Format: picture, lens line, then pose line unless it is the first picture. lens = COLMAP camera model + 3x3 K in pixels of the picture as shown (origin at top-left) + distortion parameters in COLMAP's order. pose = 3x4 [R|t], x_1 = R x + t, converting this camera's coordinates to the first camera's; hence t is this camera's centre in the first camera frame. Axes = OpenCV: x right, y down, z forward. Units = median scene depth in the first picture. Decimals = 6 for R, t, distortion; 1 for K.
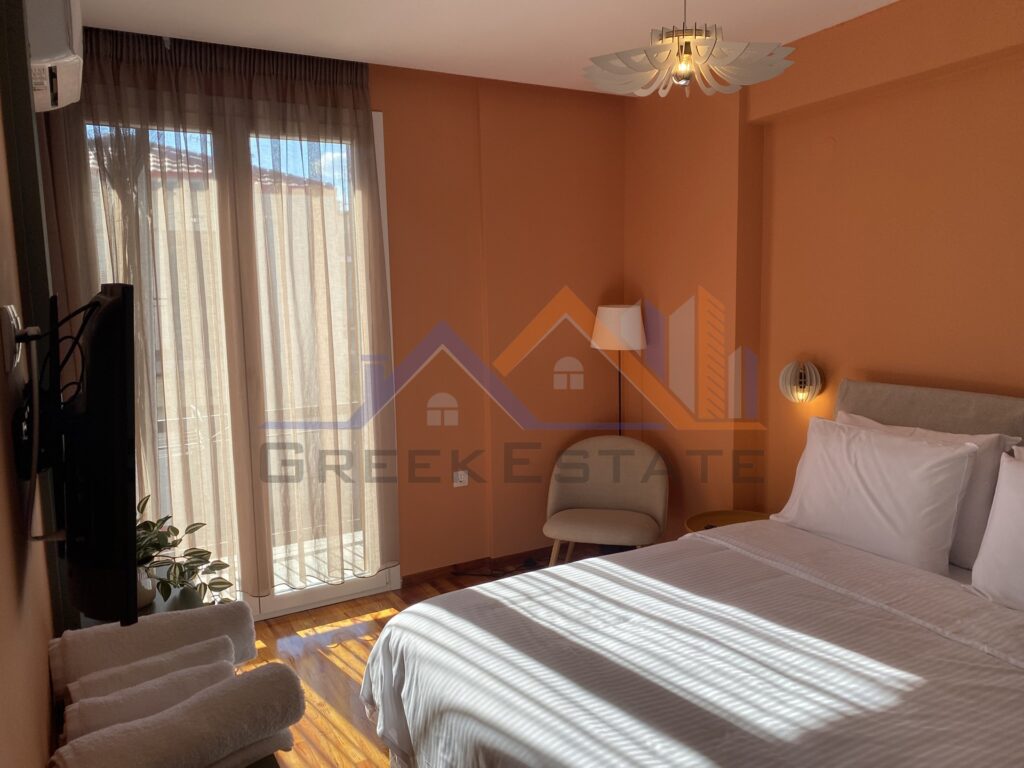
lens RADIAL K [[774.6, 0, 512.0], [0, 774.6, 384.0], [0, 0, 1]] dist [0.068142, -0.055450]
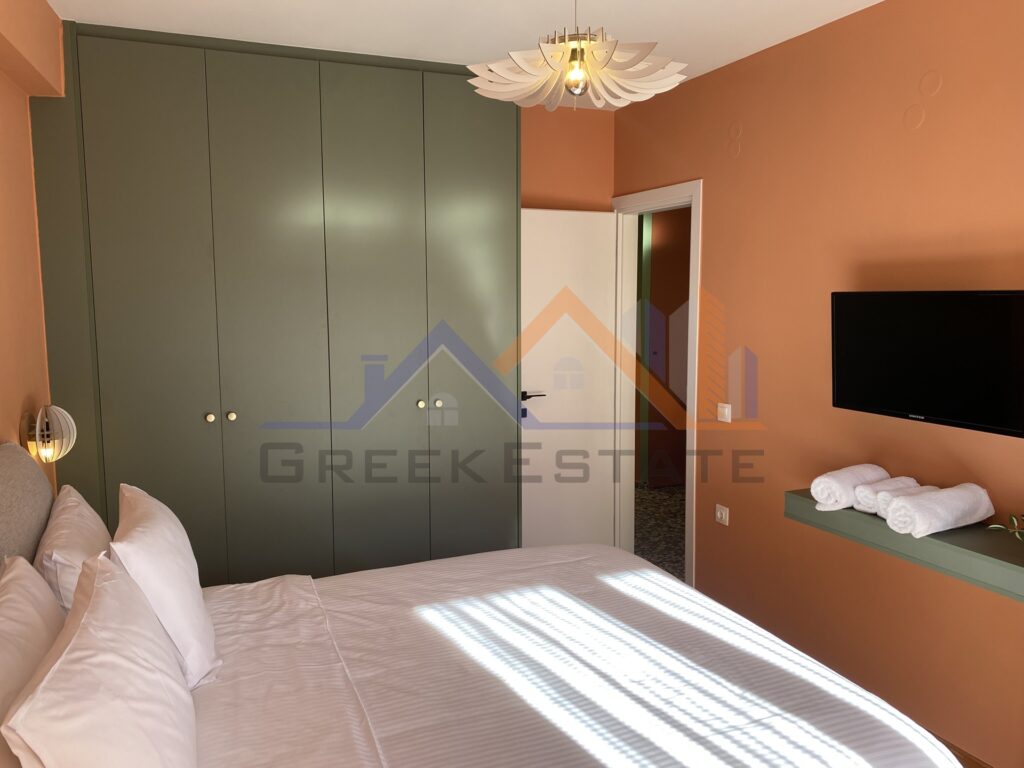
lens RADIAL K [[775.0, 0, 492.6], [0, 775.0, 382.3], [0, 0, 1]] dist [0.051183, -0.060764]
pose [[-0.989618, 0.033683, 0.139720, 0.176769], [0.067317, 0.967549, 0.243550, -0.245175], [-0.126982, 0.250427, -0.959772, 1.834758]]
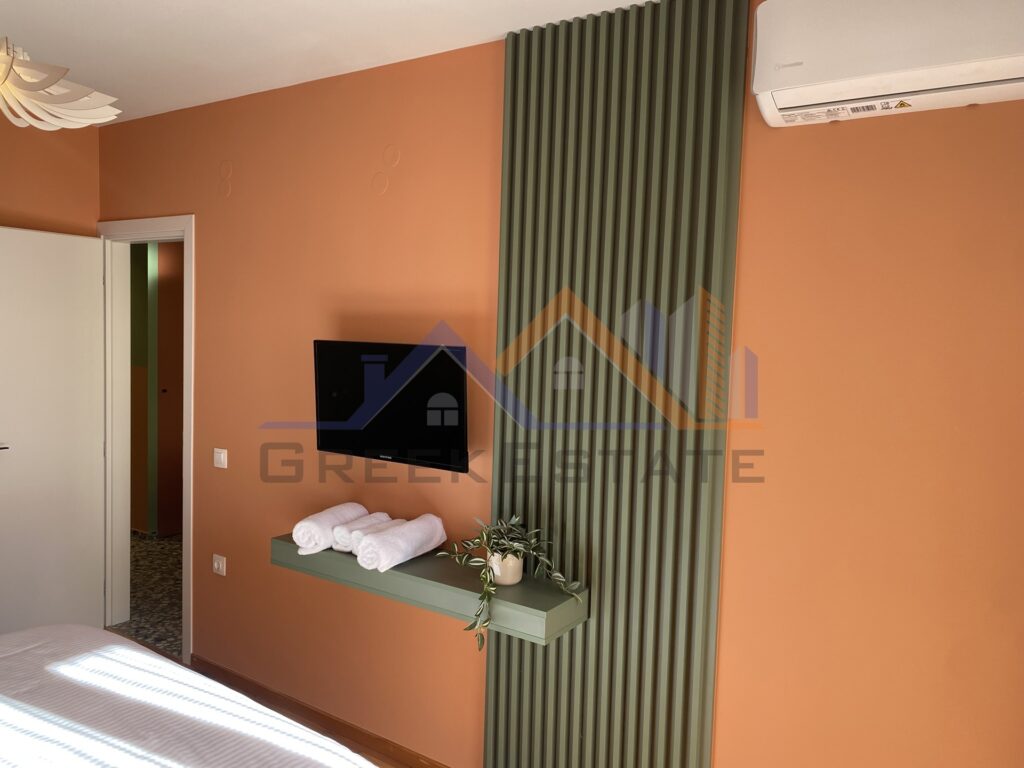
lens RADIAL K [[775.0, 0, 492.6], [0, 775.0, 382.3], [0, 0, 1]] dist [0.051183, -0.060764]
pose [[-0.911270, 0.041897, -0.409672, 0.059517], [-0.051416, 0.975451, 0.214130, -0.269616], [0.408586, 0.216194, -0.886746, 1.810492]]
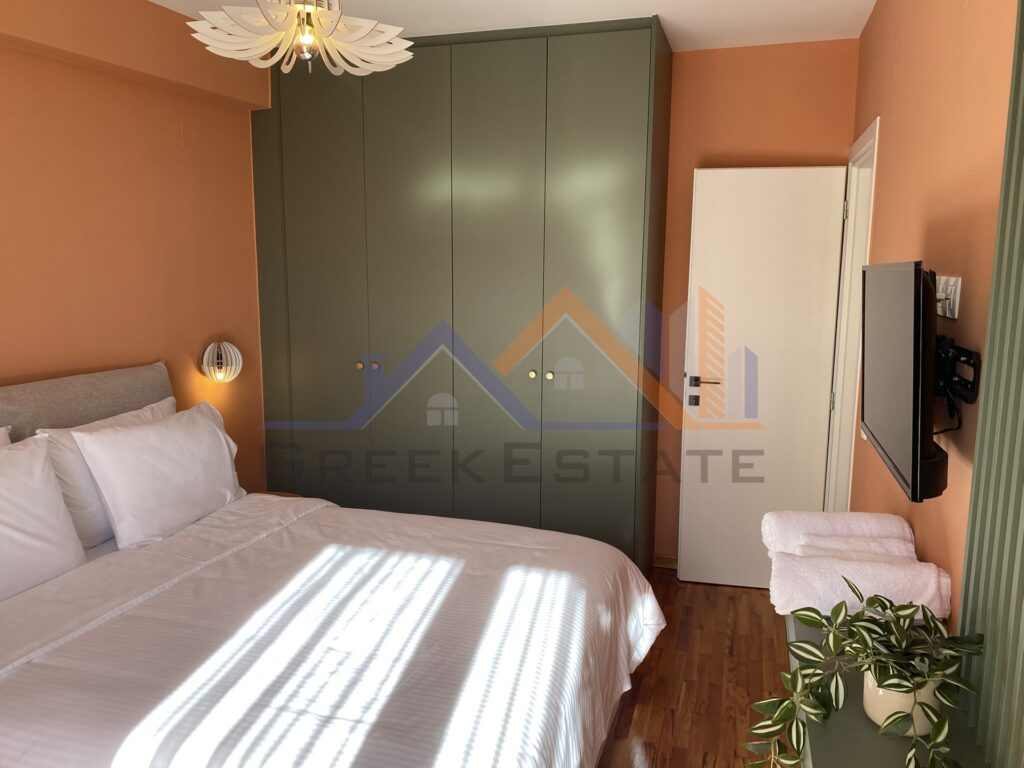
lens RADIAL K [[774.6, 0, 512.0], [0, 774.6, 384.0], [0, 0, 1]] dist [0.068142, -0.055450]
pose [[-0.678308, -0.076773, 0.730756, -0.627898], [0.120412, 0.969467, 0.213622, -0.151031], [-0.724845, 0.232893, -0.648353, 1.405180]]
